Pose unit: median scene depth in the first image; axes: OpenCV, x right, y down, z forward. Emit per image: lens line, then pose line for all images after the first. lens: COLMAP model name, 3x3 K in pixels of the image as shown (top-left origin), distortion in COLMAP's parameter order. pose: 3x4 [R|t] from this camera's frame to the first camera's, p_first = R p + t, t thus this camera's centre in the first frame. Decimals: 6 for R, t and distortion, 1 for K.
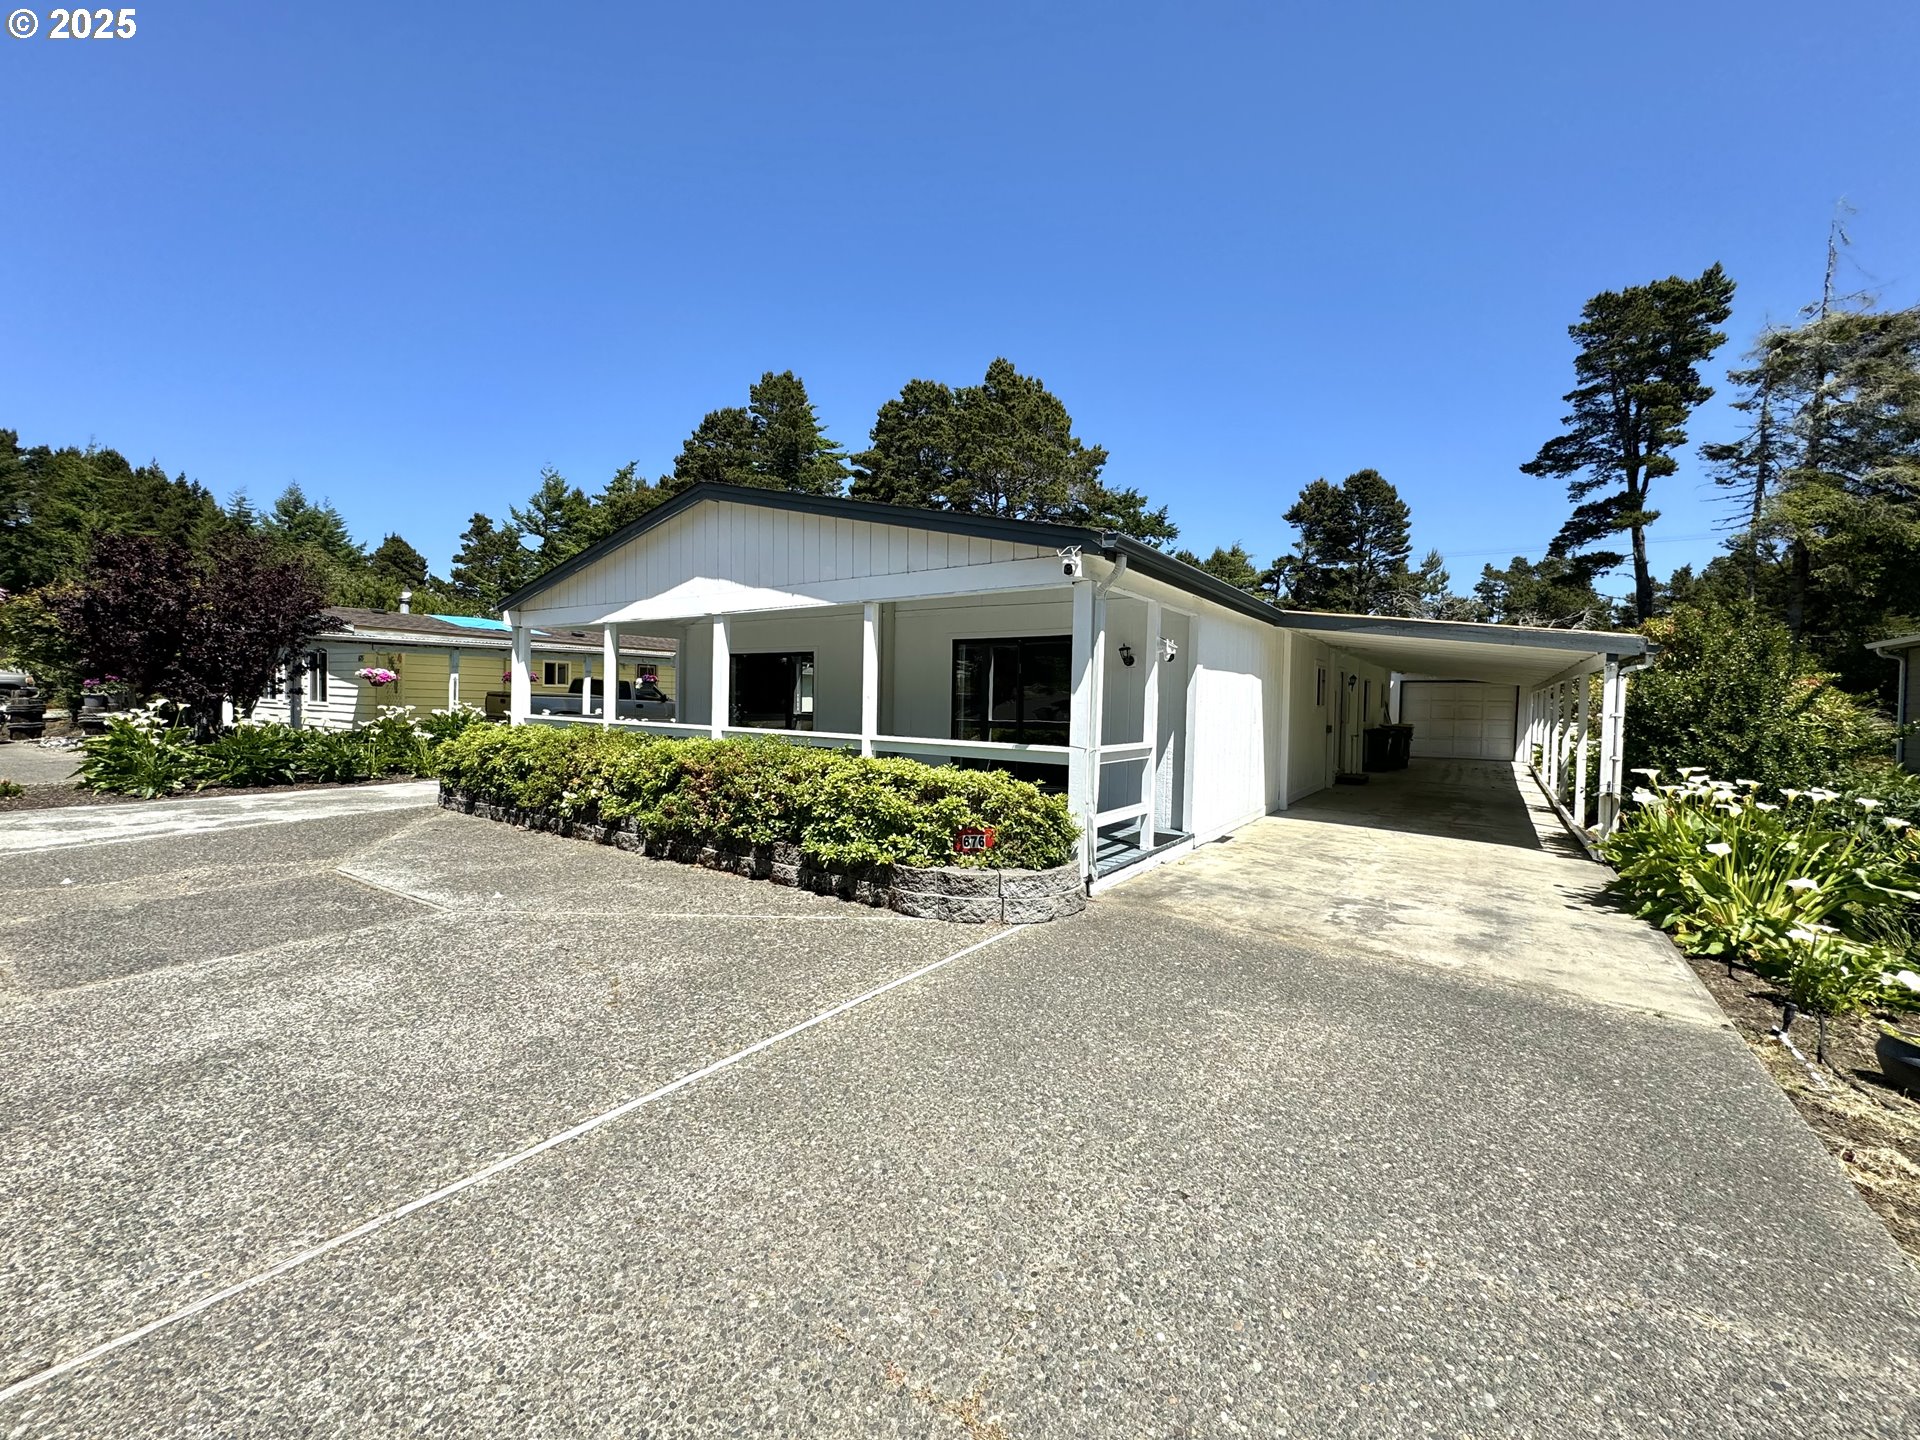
lens RADIAL K [[764.3, 0, 953.2], [0, 764.3, 719.2], [0, 0, 1]] dist [-0.004019, 0.001180]
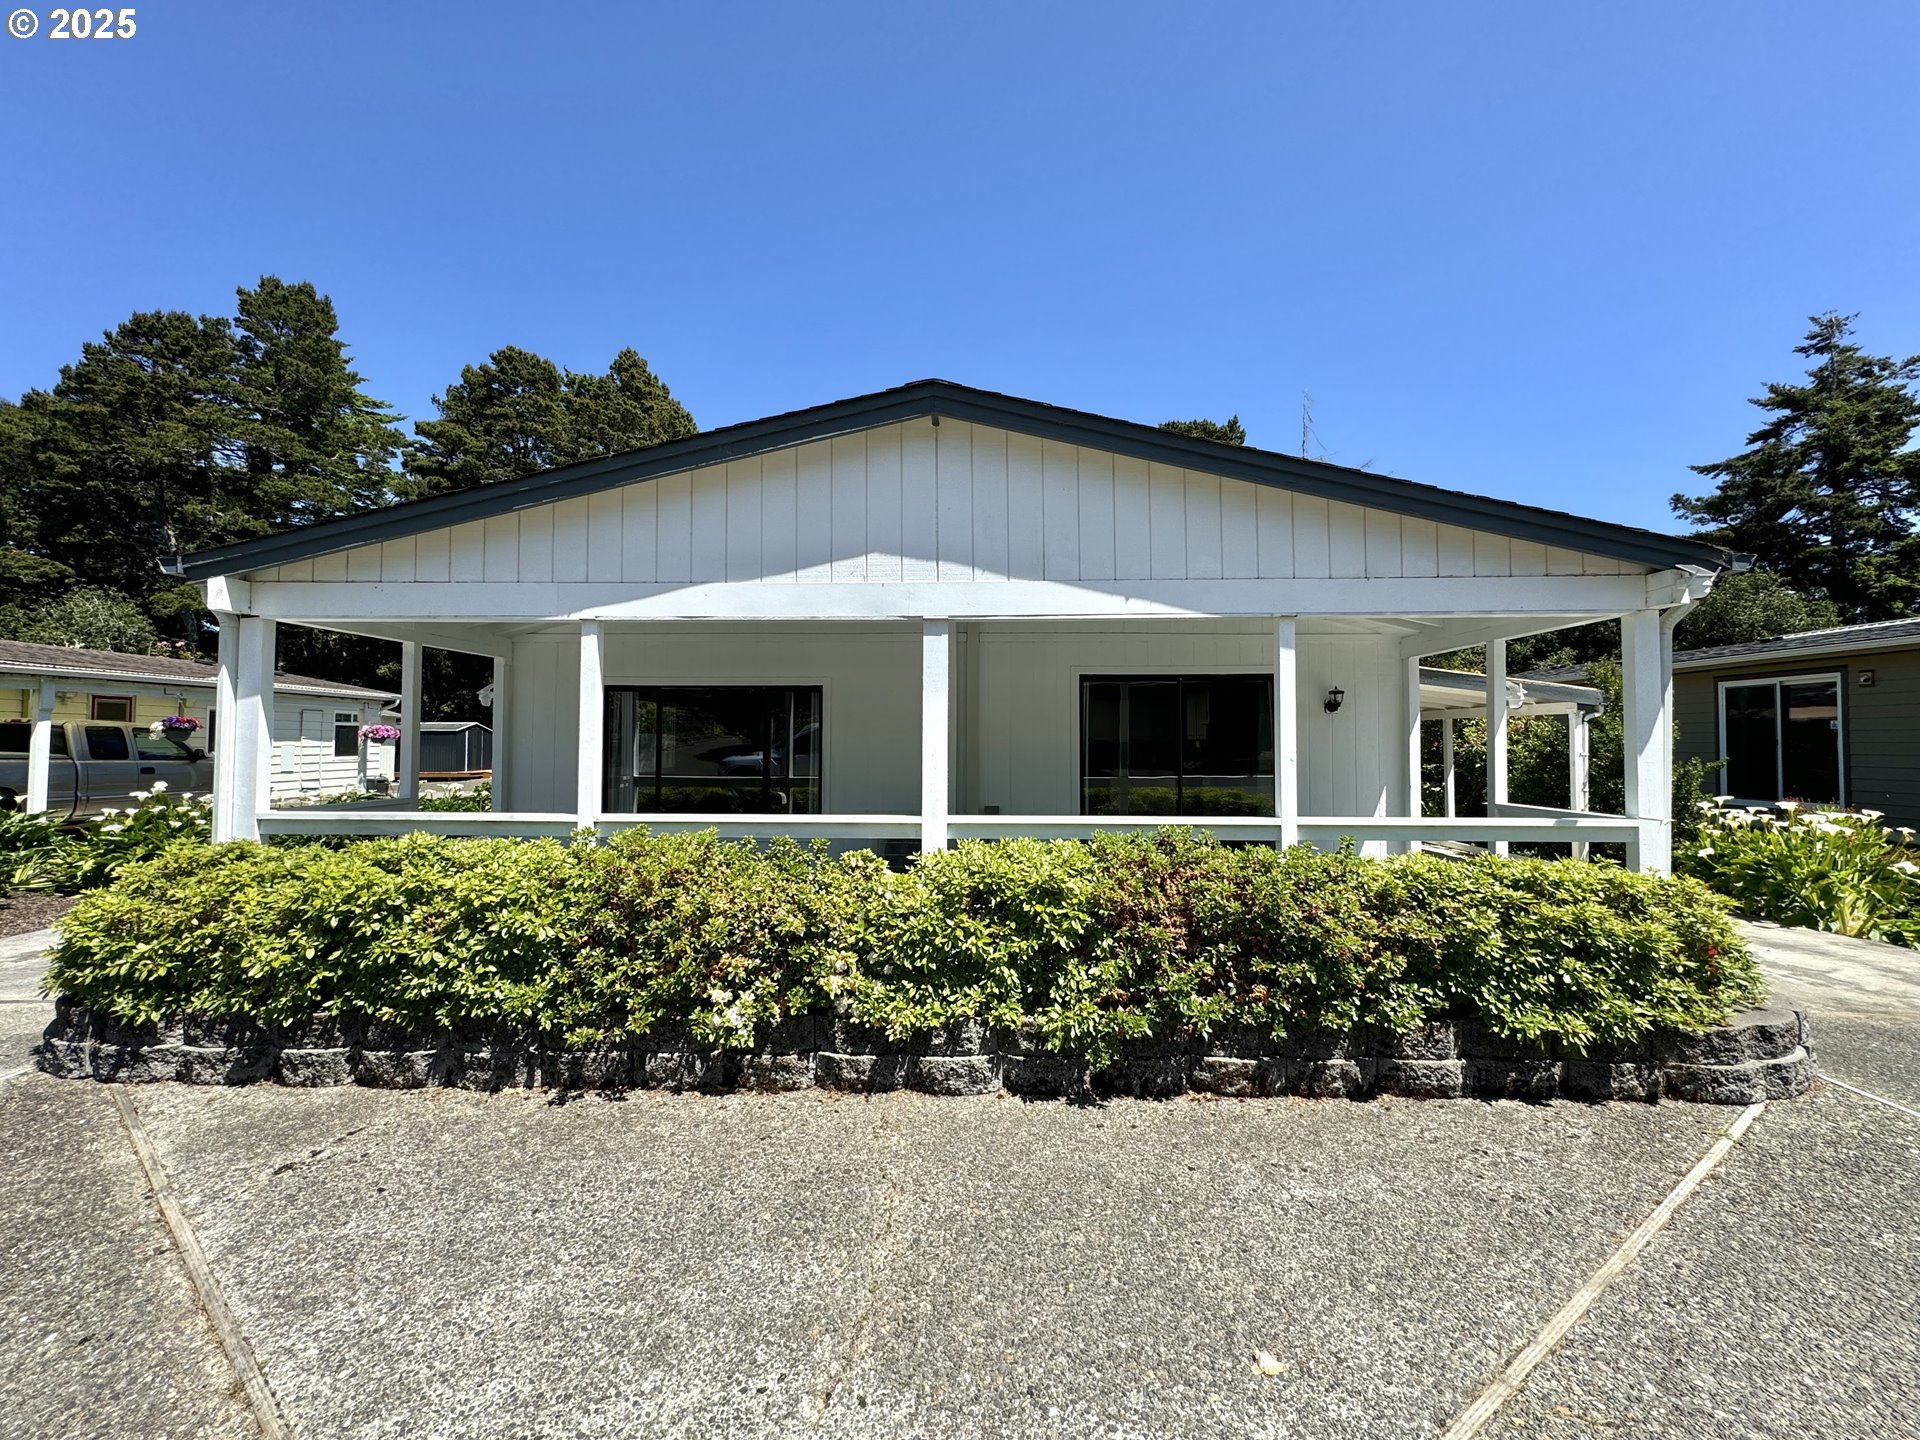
lens RADIAL K [[764.3, 0, 961.7], [0, 764.3, 722.5], [0, 0, 1]] dist [-0.004019, 0.001180]
pose [[0.830203, -0.003994, 0.557447, -0.487596], [0.029538, 0.998885, -0.036834, -0.030890], [-0.556678, 0.047046, 0.829395, 0.415480]]
